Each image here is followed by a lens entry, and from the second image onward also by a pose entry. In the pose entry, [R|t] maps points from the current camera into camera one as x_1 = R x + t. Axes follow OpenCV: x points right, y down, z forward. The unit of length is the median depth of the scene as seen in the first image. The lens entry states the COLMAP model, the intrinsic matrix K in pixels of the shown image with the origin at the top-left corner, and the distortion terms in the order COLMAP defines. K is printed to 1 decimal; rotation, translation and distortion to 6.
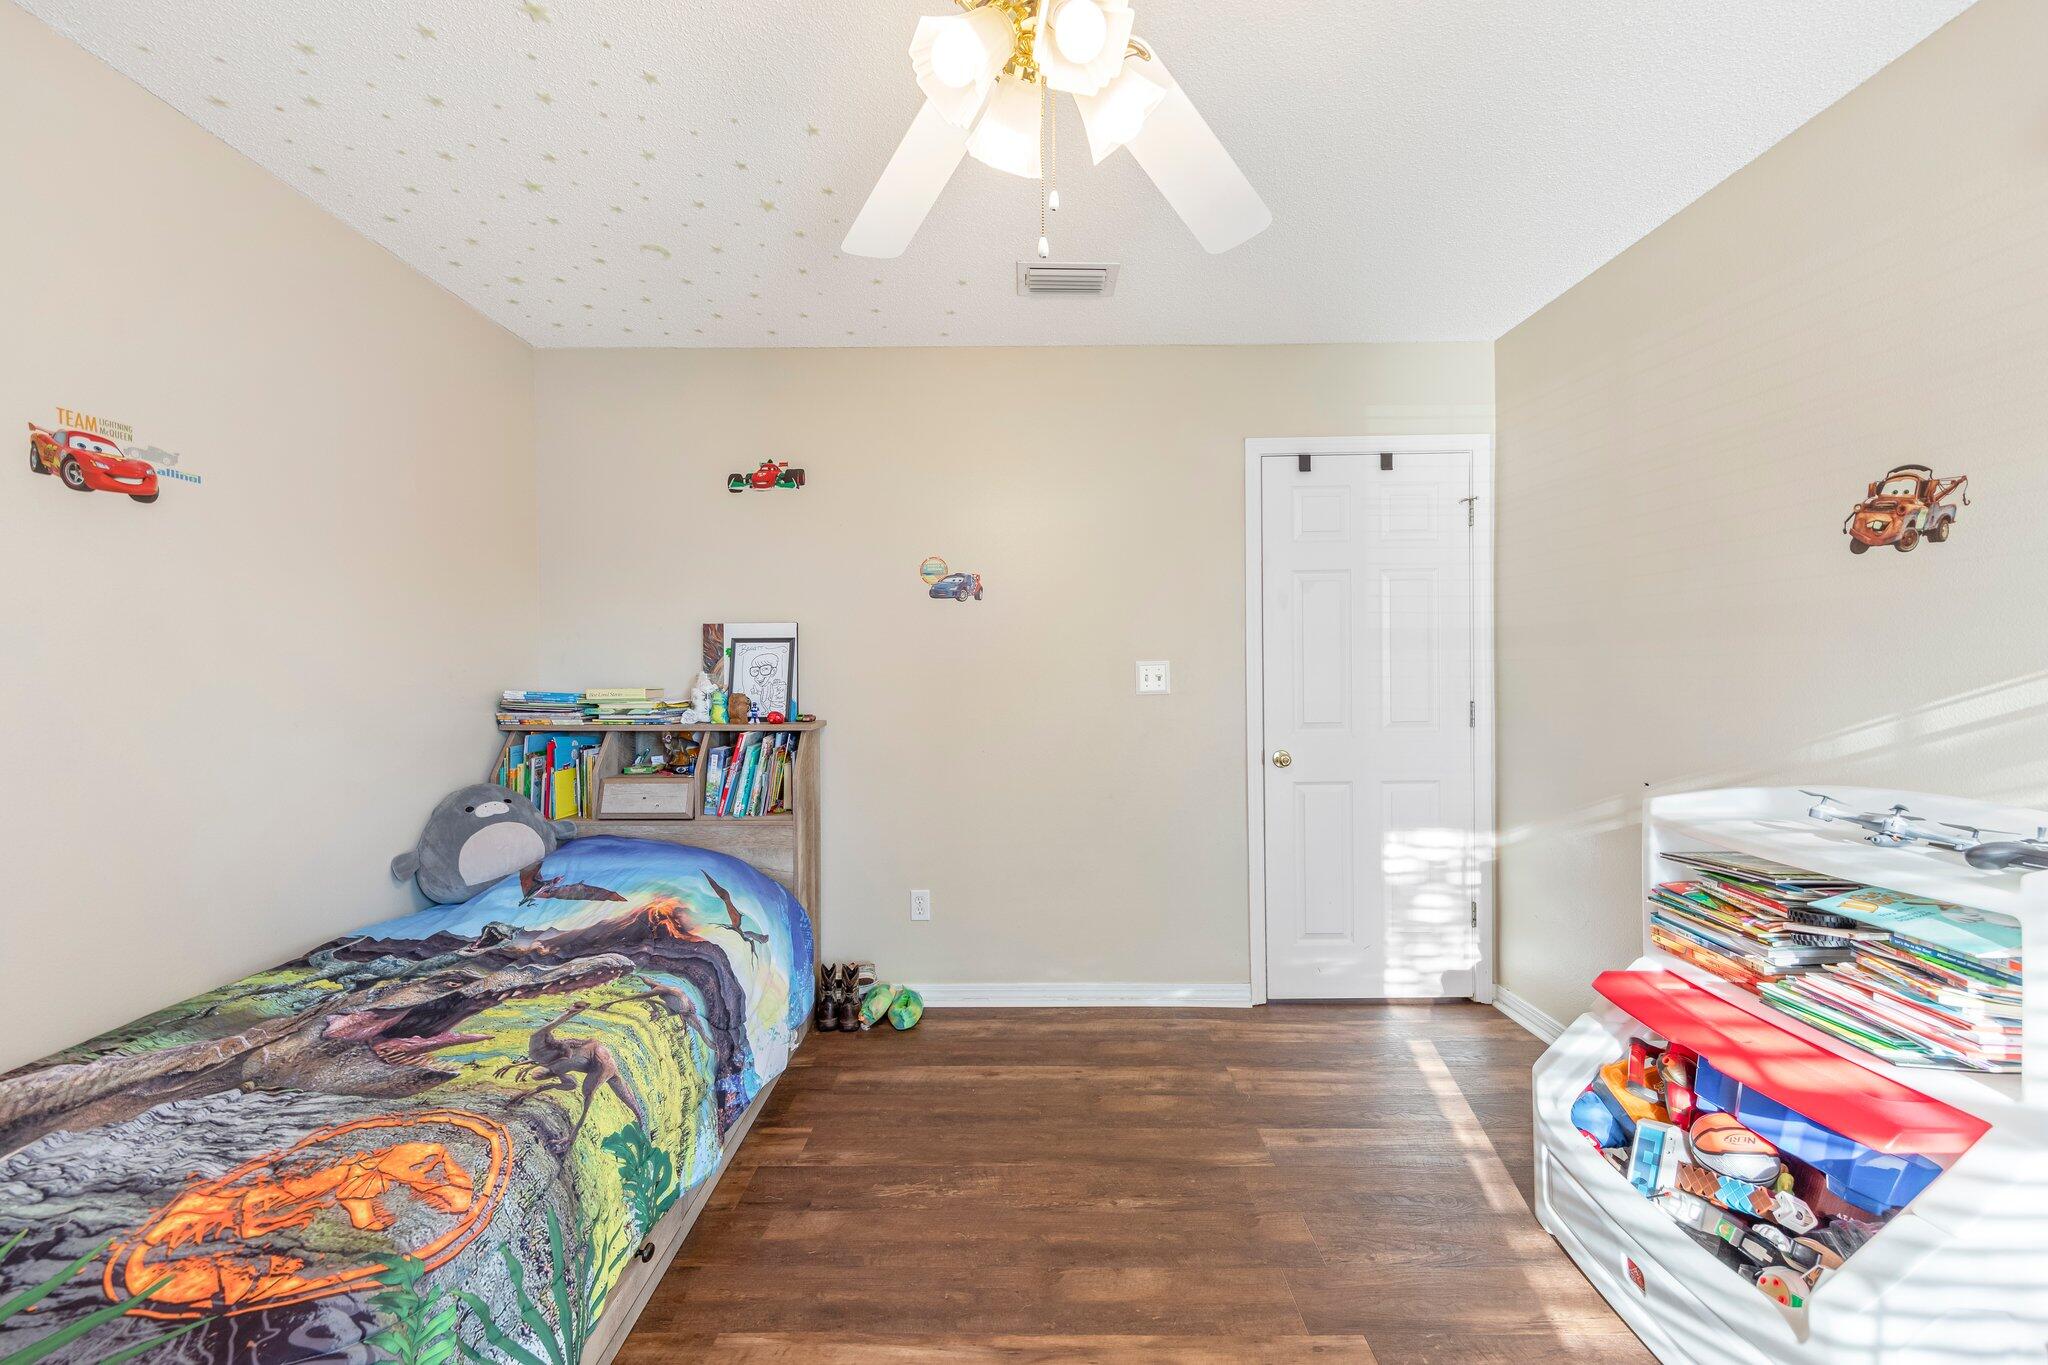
lens RADIAL K [[776.4, 0, 1021.7], [0, 776.4, 674.4], [0, 0, 1]] dist [0.009202, -0.000789]
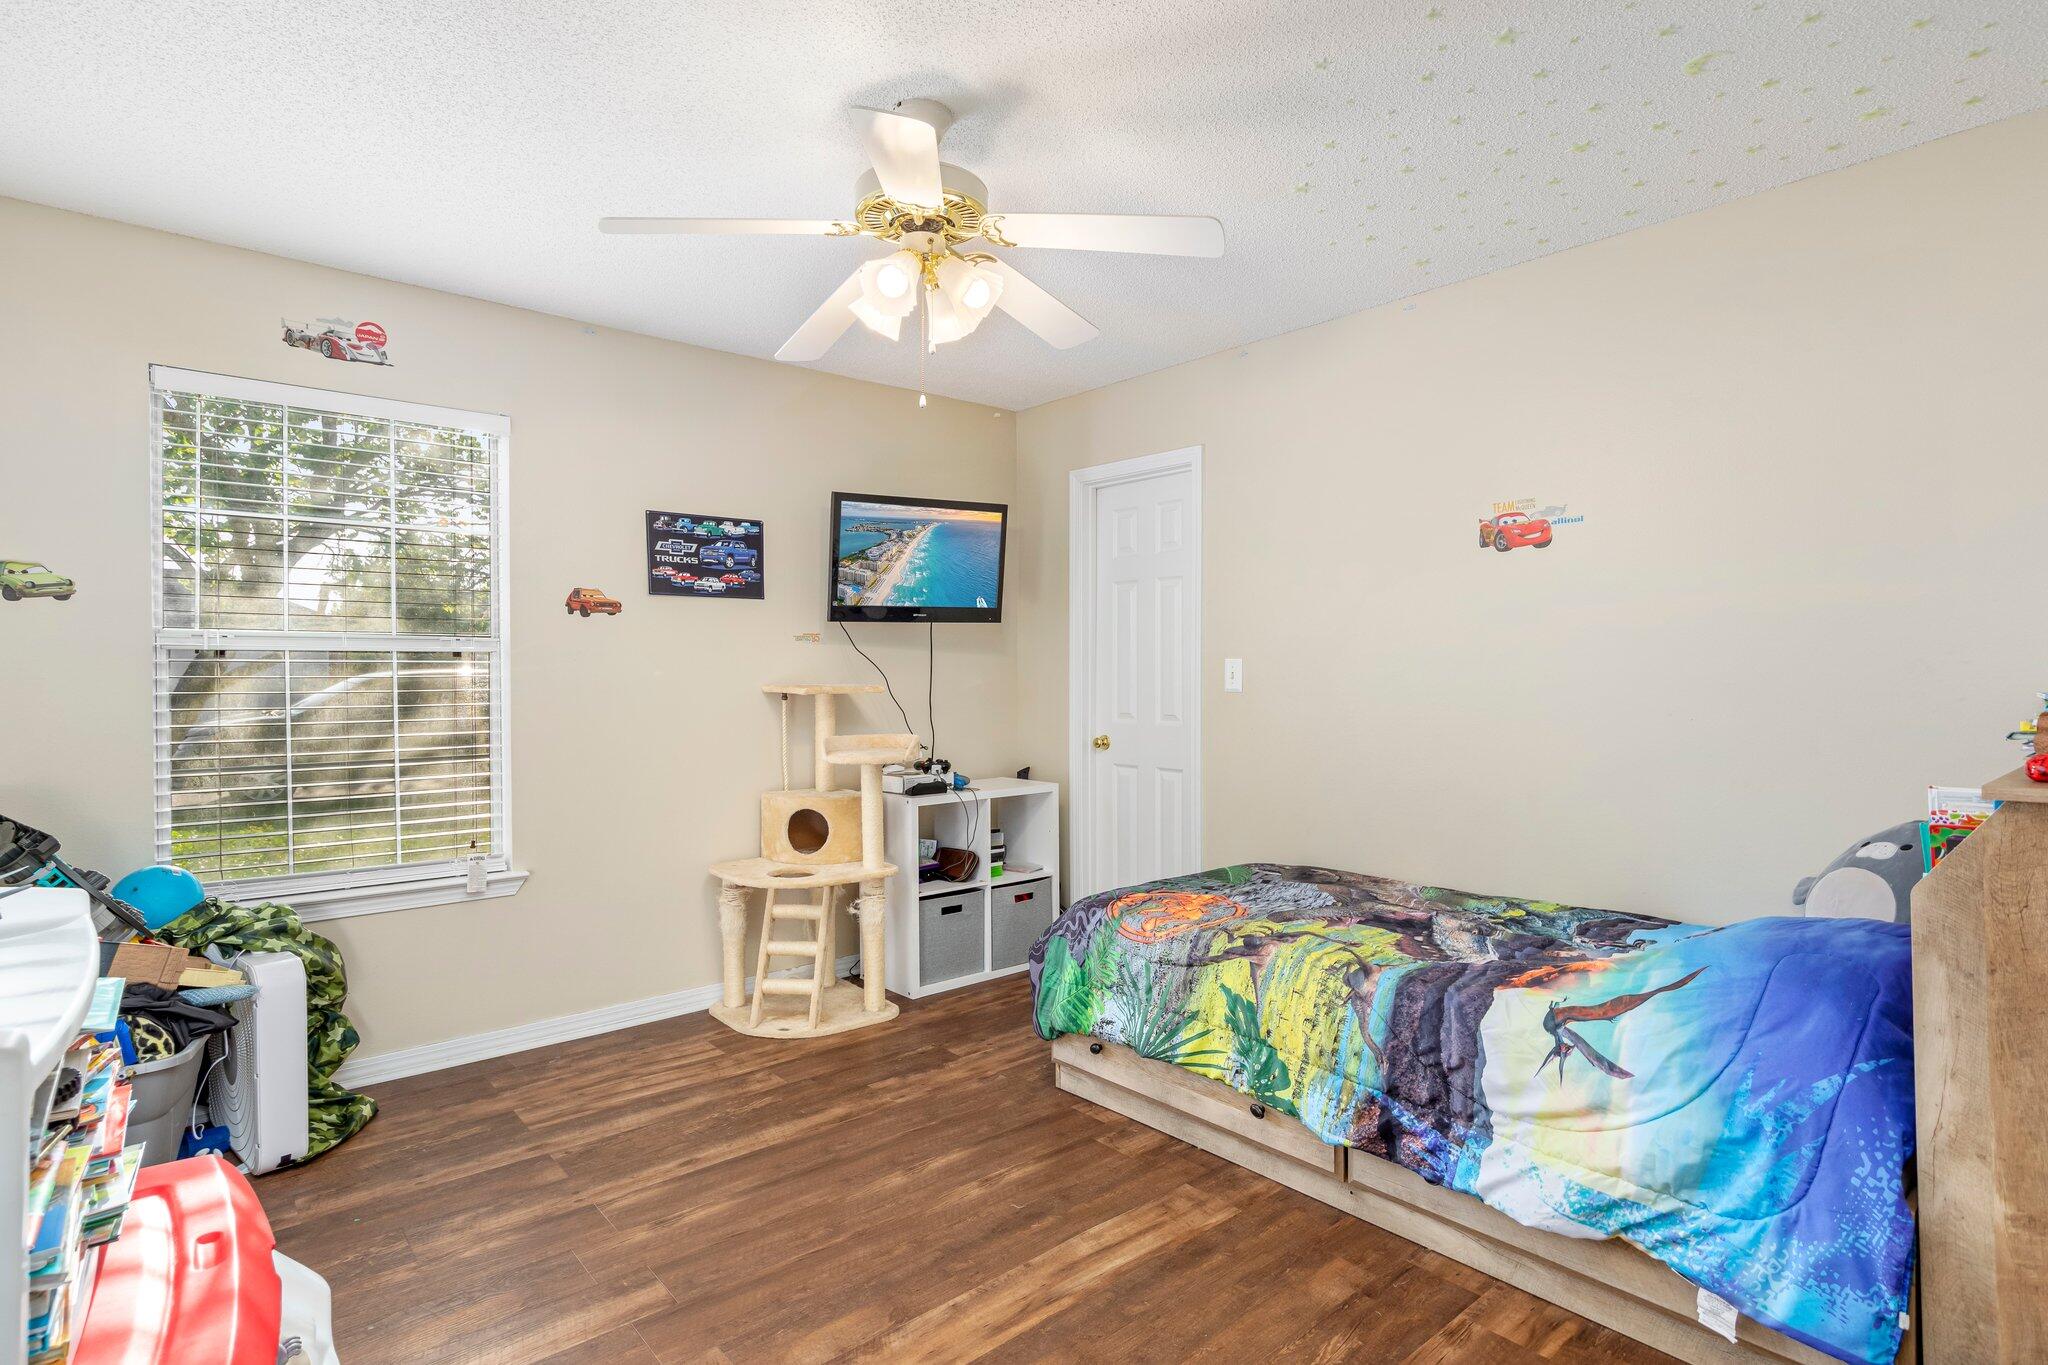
lens RADIAL K [[1053.0, 0, 1024.2], [0, 1053.0, 682.4], [0, 0, 1]] dist [0.000234, -0.000019]
pose [[-0.750099, 0.005286, -0.661305, 0.882695], [-0.001152, 0.999956, 0.009300, 0.008898], [0.661325, 0.007738, -0.750060, 1.878662]]
